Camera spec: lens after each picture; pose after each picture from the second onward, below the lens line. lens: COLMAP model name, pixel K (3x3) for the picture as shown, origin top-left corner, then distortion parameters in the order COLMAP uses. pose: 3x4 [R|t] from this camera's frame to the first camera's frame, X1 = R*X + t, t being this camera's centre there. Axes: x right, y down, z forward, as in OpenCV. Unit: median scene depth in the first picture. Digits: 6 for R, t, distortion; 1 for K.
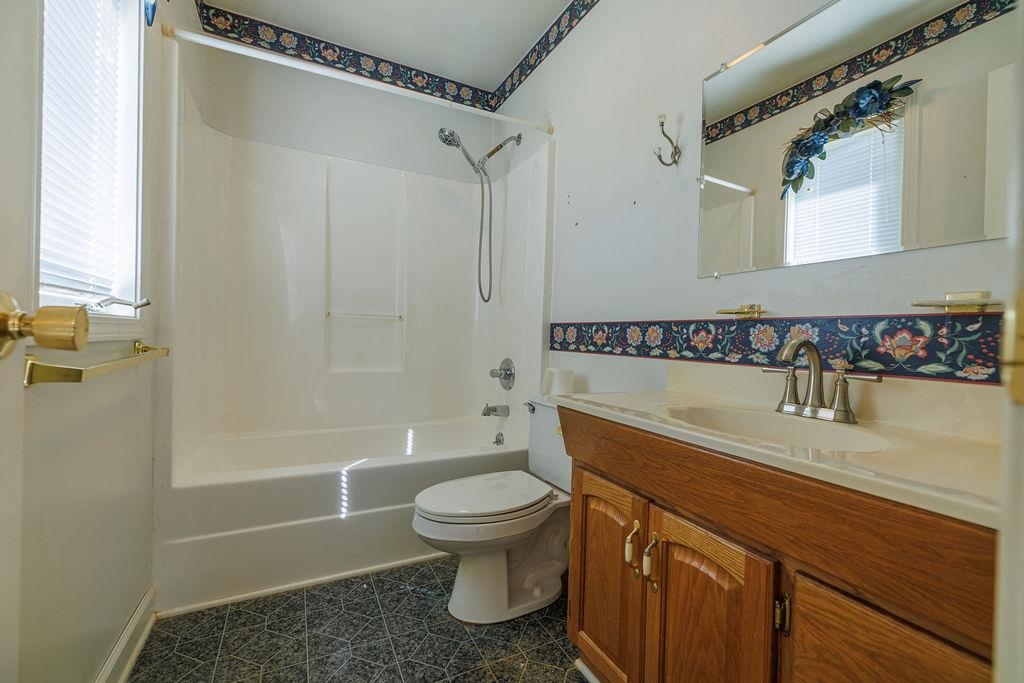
lens RADIAL K [[434.8, 0, 516.1], [0, 434.8, 339.7], [0, 0, 1]] dist [0.002153, 0.003529]
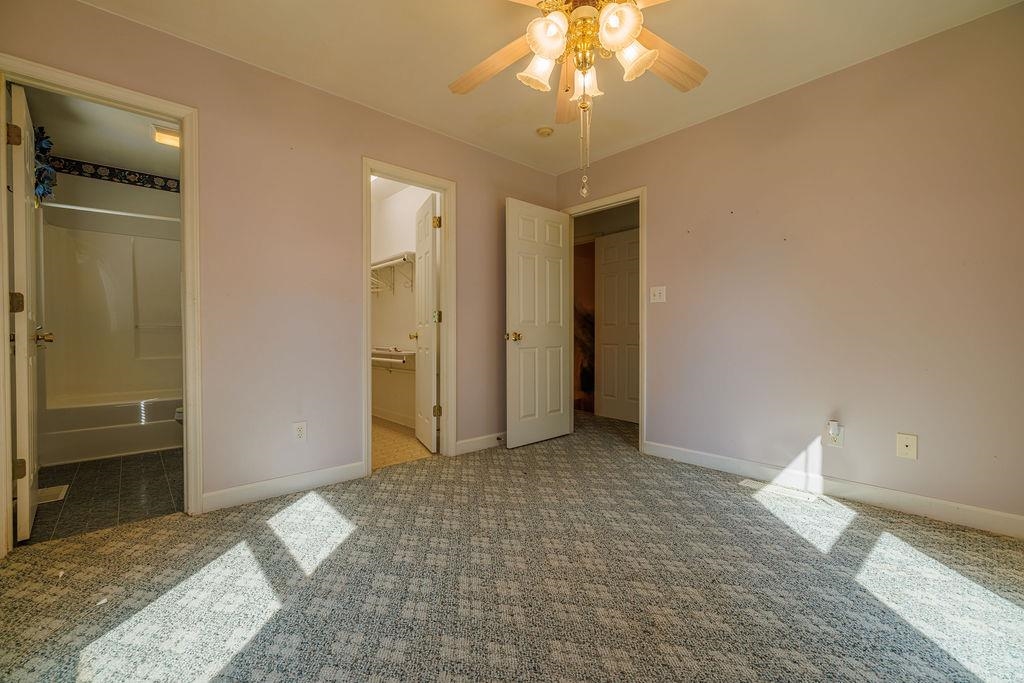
lens RADIAL K [[434.8, 0, 507.1], [0, 434.8, 342.0], [0, 0, 1]] dist [0.002153, 0.003529]
pose [[0.964675, -0.021735, 0.262546, 0.571045], [0.019752, 0.999753, 0.010190, 0.012019], [-0.262702, -0.004644, 0.964866, -1.131769]]
